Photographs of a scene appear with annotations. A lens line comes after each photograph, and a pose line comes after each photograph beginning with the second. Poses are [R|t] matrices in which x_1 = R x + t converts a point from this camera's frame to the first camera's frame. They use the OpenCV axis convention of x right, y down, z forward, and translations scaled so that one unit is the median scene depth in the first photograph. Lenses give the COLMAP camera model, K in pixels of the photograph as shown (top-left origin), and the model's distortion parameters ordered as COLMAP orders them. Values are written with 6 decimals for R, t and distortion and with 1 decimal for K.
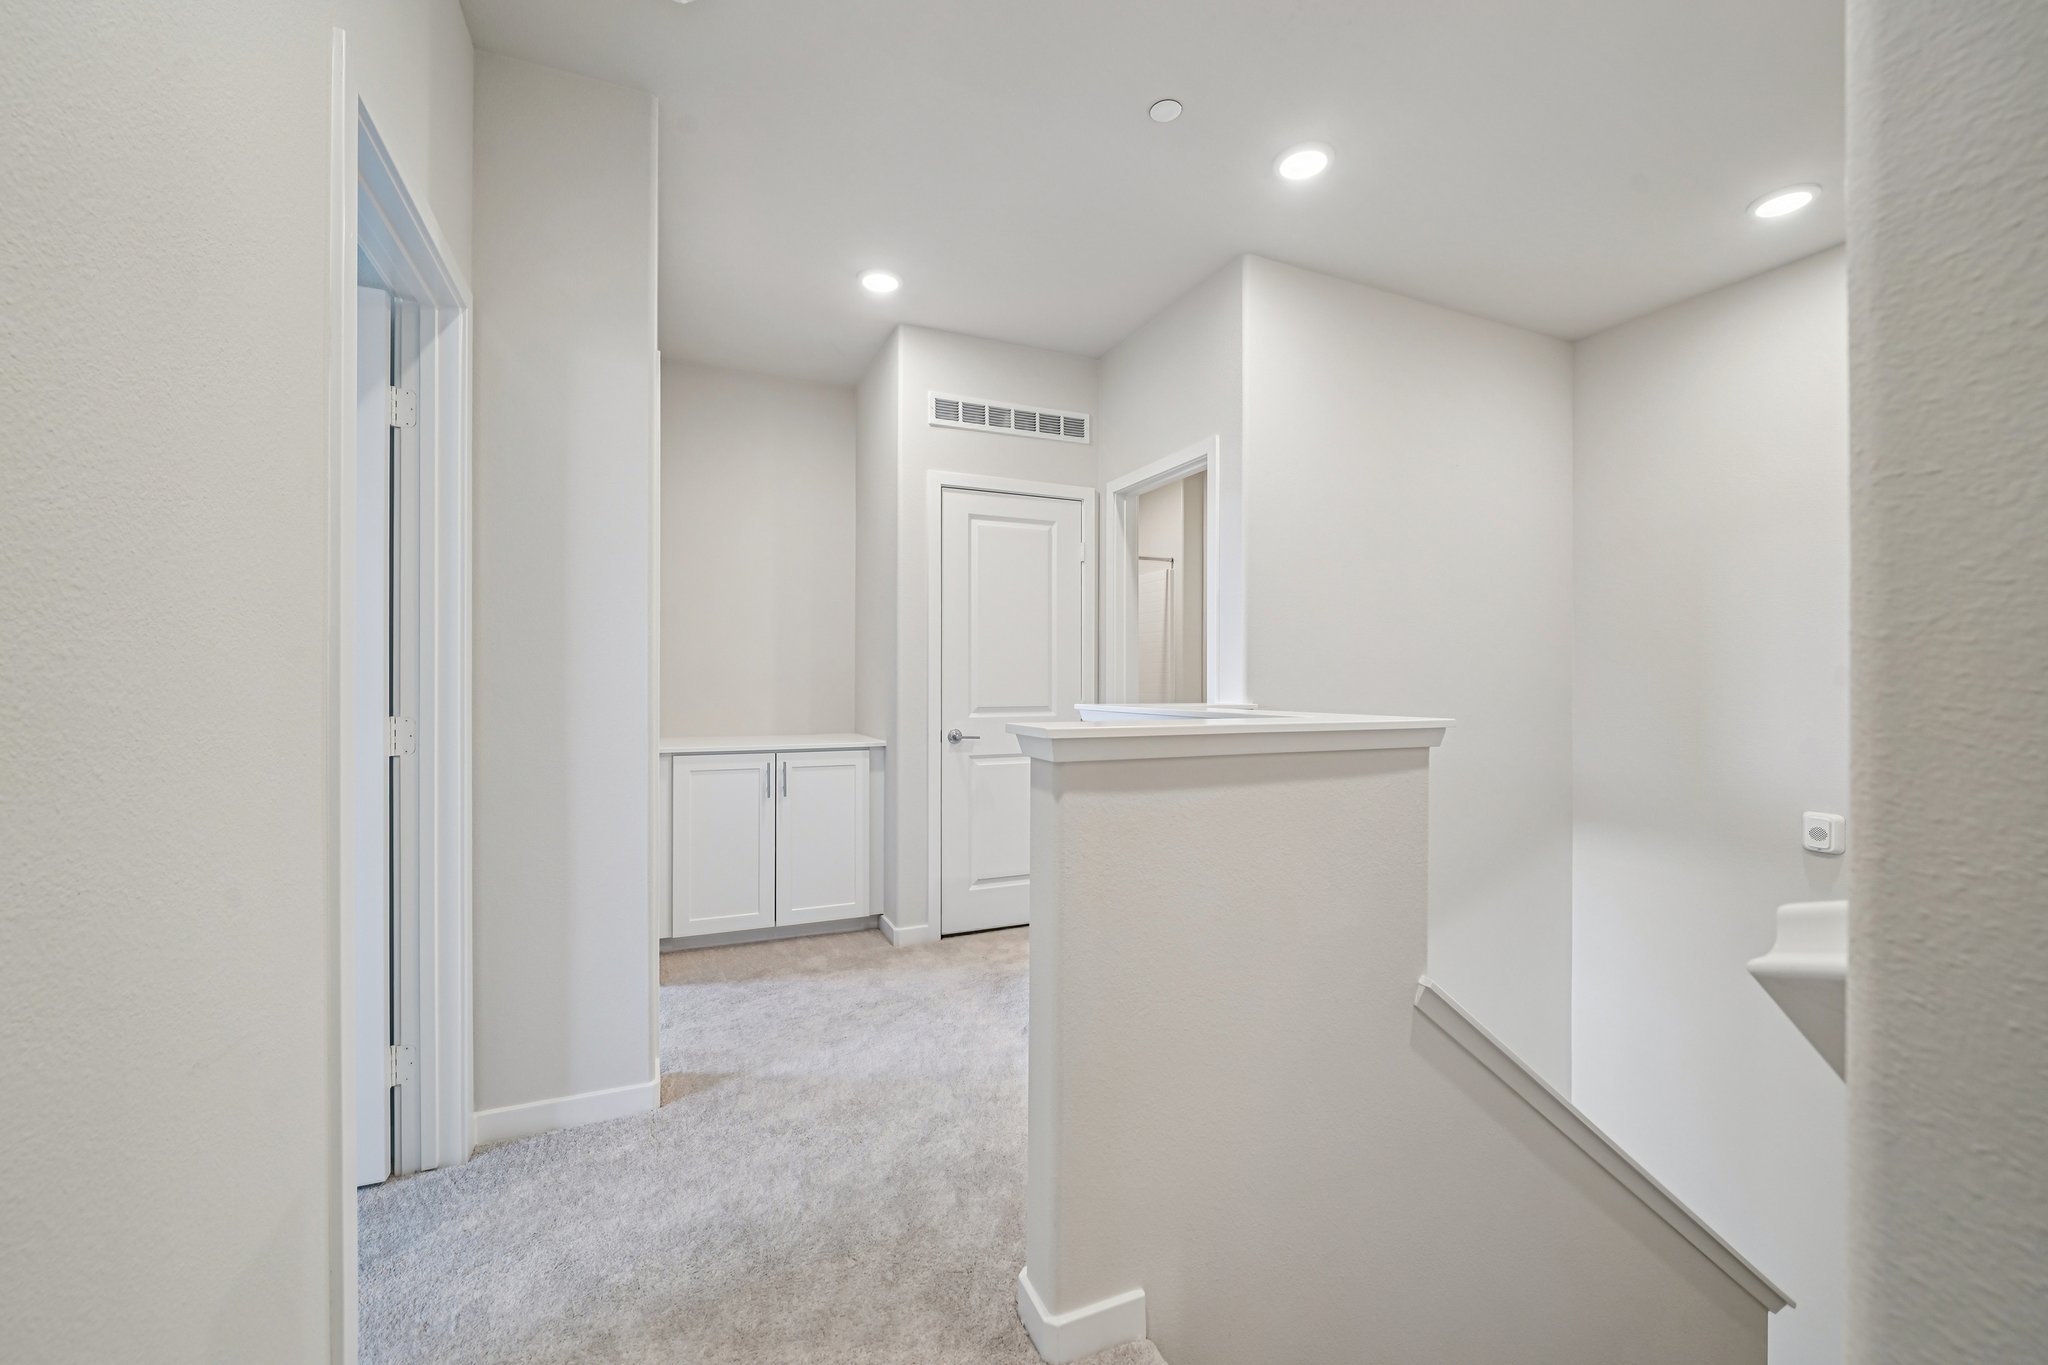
lens RADIAL K [[791.2, 0, 1003.0], [0, 791.2, 678.8], [0, 0, 1]] dist [-0.000502, 0.000125]
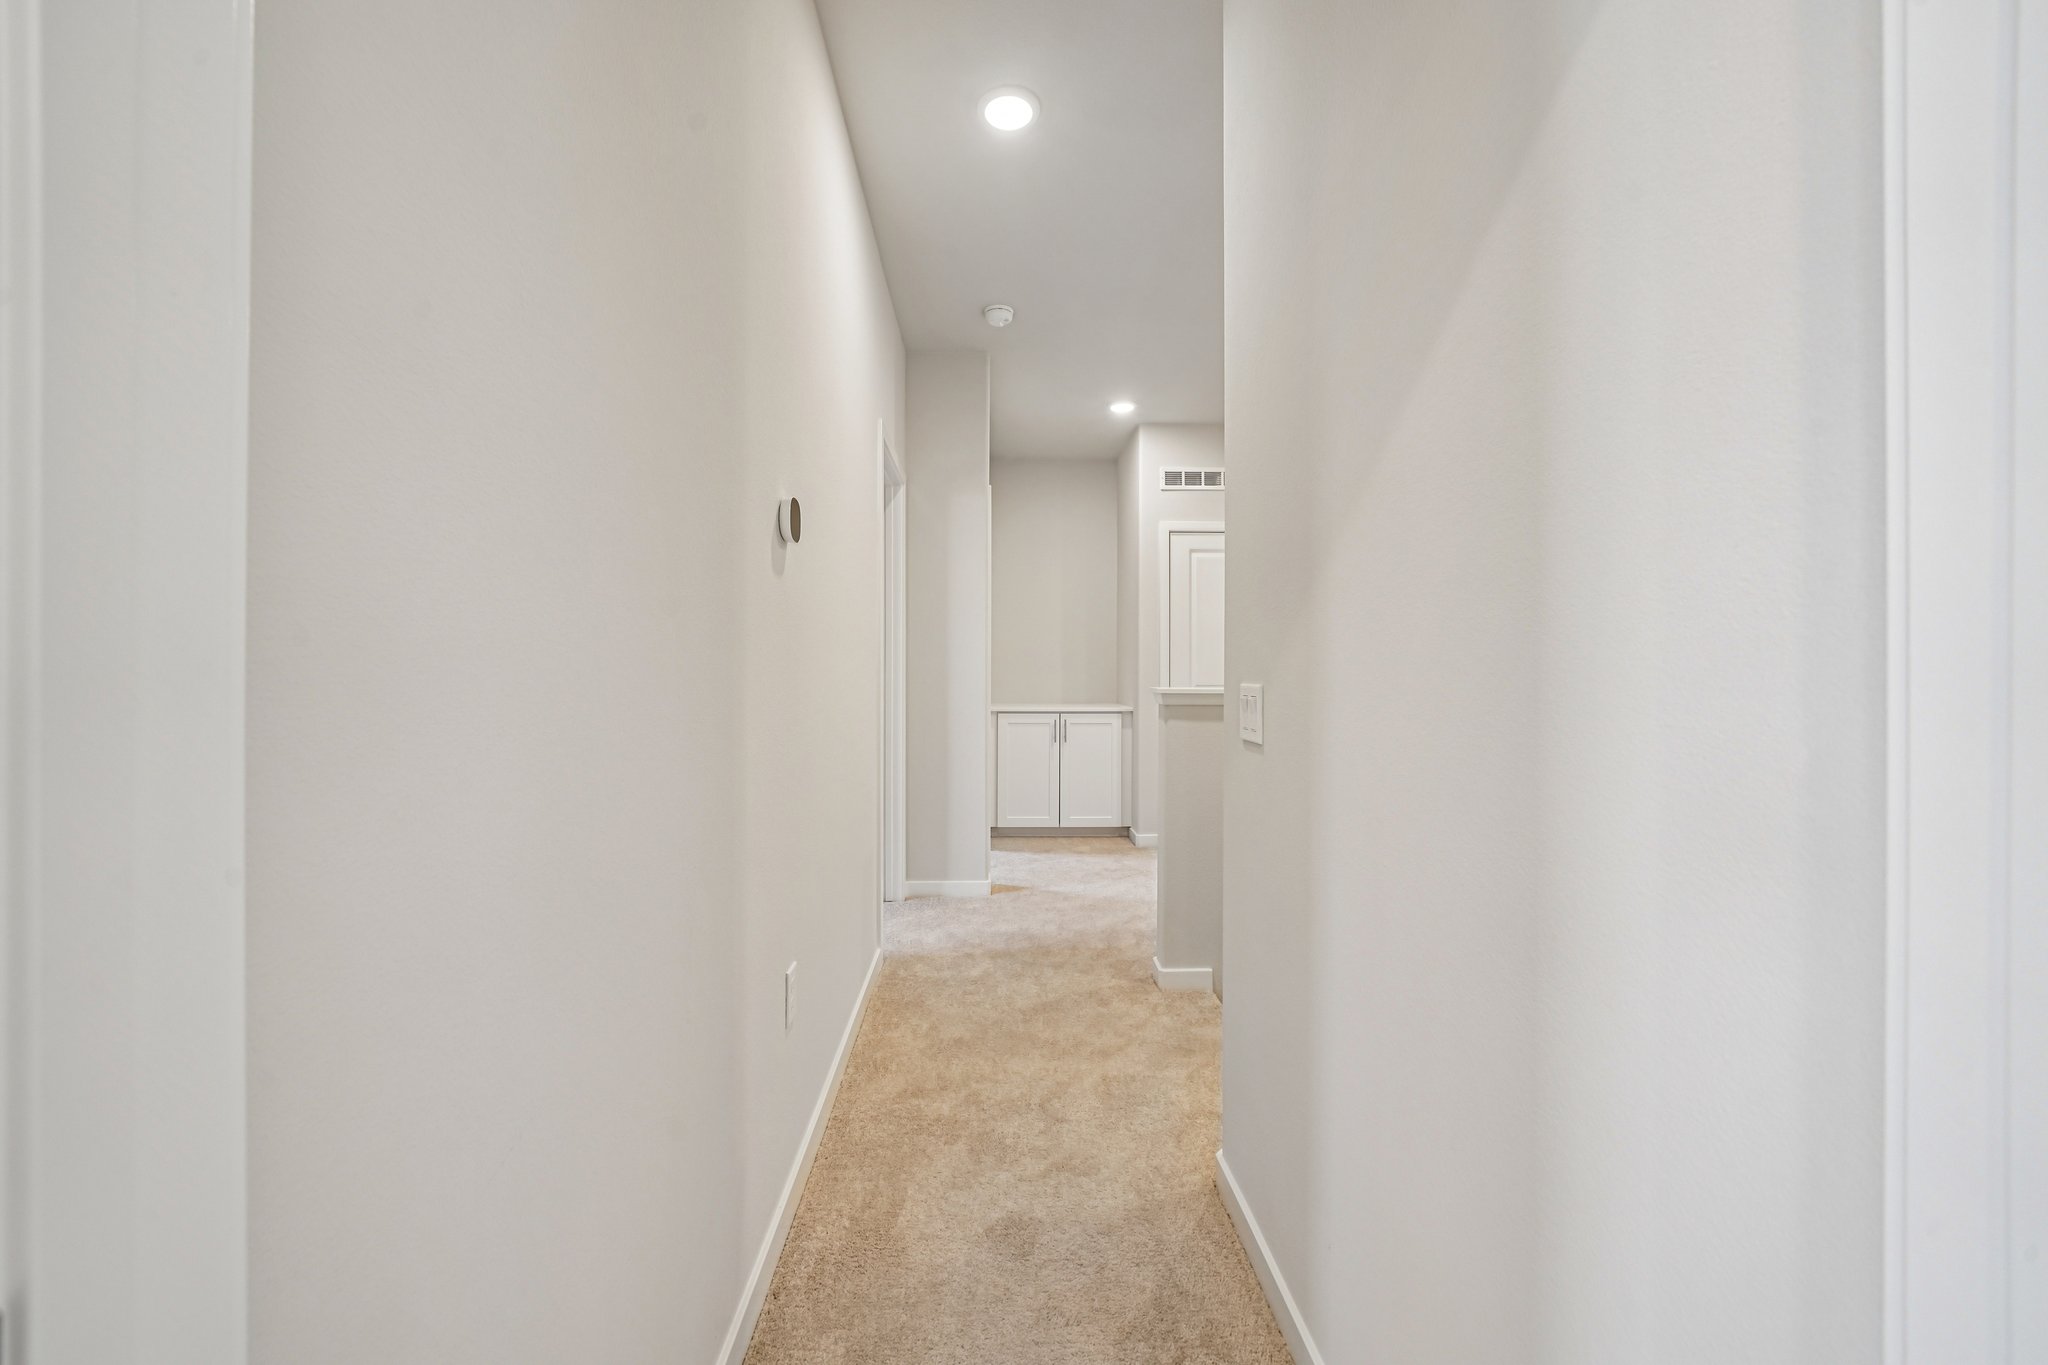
lens RADIAL K [[745.5, 0, 1022.8], [0, 745.5, 679.3], [0, 0, 1]] dist [-0.016295, 0.000842]
pose [[0.934712, 0.006987, -0.355338, 0.205839], [-0.000190, 0.999816, 0.019160, -0.000483], [0.355407, -0.017842, 0.934541, -0.484410]]
